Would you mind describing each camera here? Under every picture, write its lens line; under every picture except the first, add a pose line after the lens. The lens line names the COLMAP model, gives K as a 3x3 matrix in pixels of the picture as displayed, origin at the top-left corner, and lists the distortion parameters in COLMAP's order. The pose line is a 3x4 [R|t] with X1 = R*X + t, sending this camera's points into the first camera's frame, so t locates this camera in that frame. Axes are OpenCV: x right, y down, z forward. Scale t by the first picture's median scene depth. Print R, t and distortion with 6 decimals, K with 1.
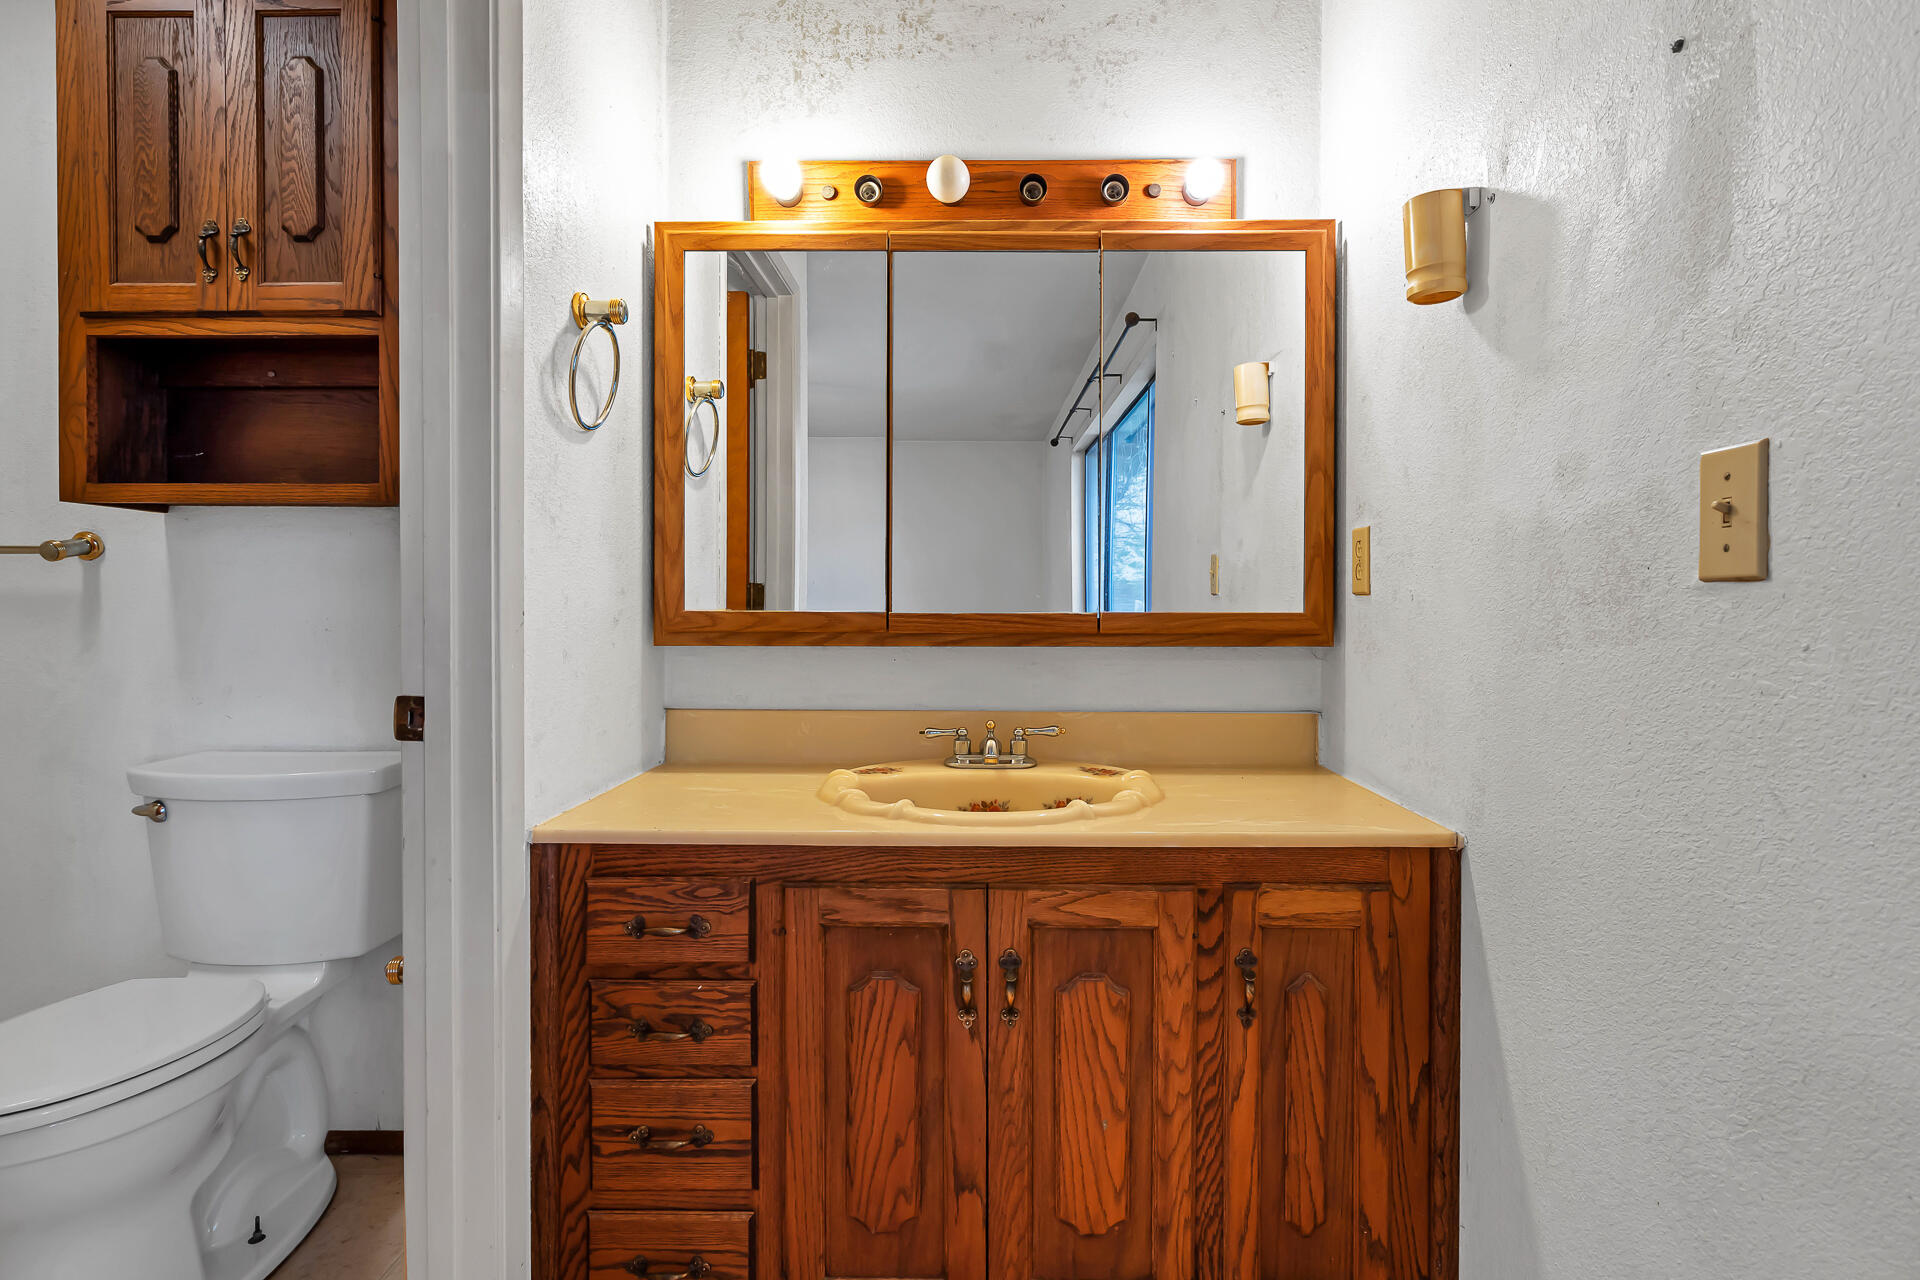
lens RADIAL K [[954.5, 0, 941.1], [0, 954.5, 605.6], [0, 0, 1]] dist [0.000745, 0.003473]
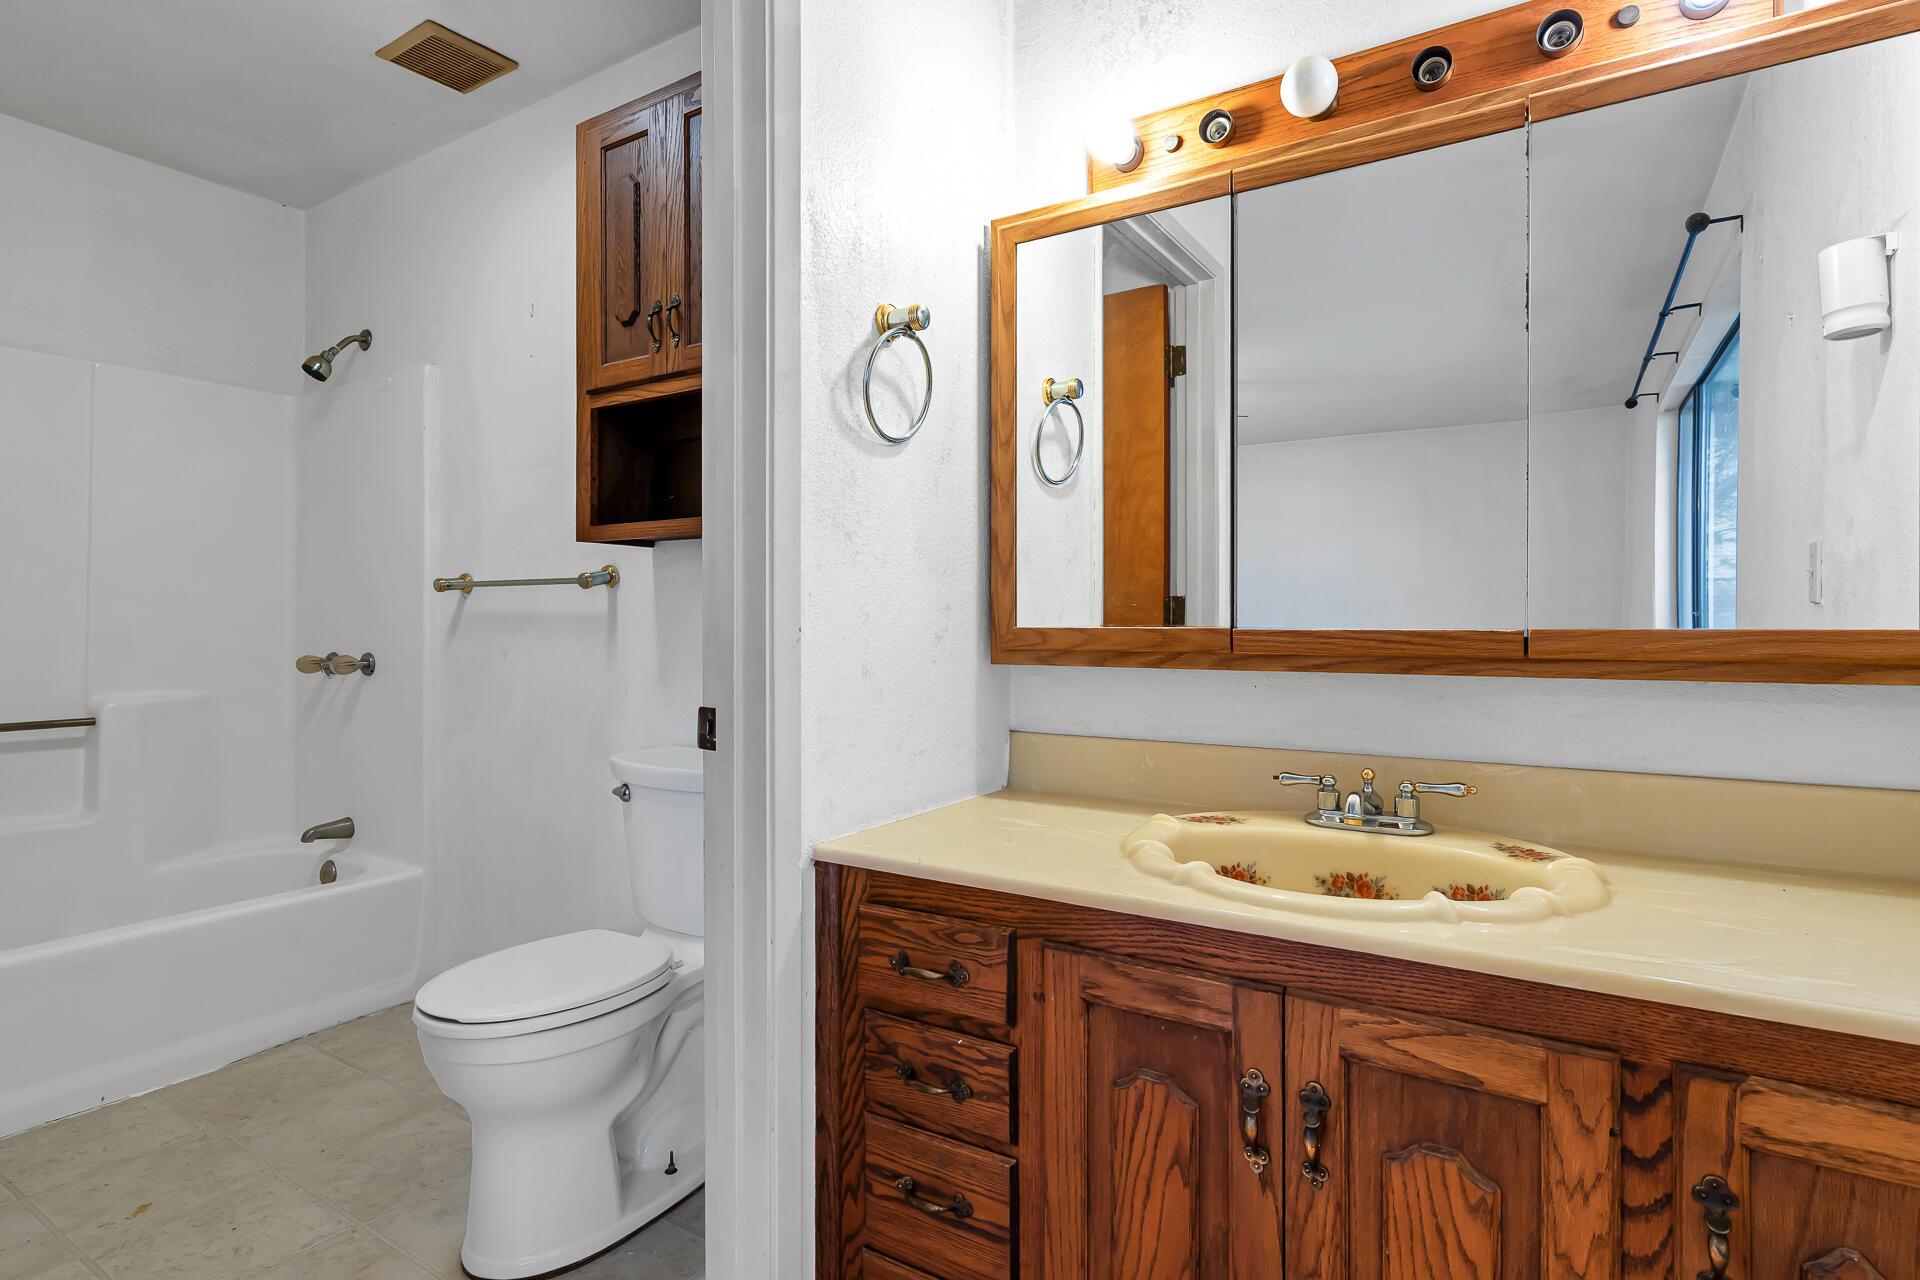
lens RADIAL K [[954.5, 0, 969.8], [0, 954.5, 618.1], [0, 0, 1]] dist [0.000745, 0.003473]
pose [[0.860375, -0.005839, -0.509628, 0.195547], [0.003526, 0.999979, -0.005504, 0.001720], [0.509649, 0.002939, 0.860377, 0.196708]]
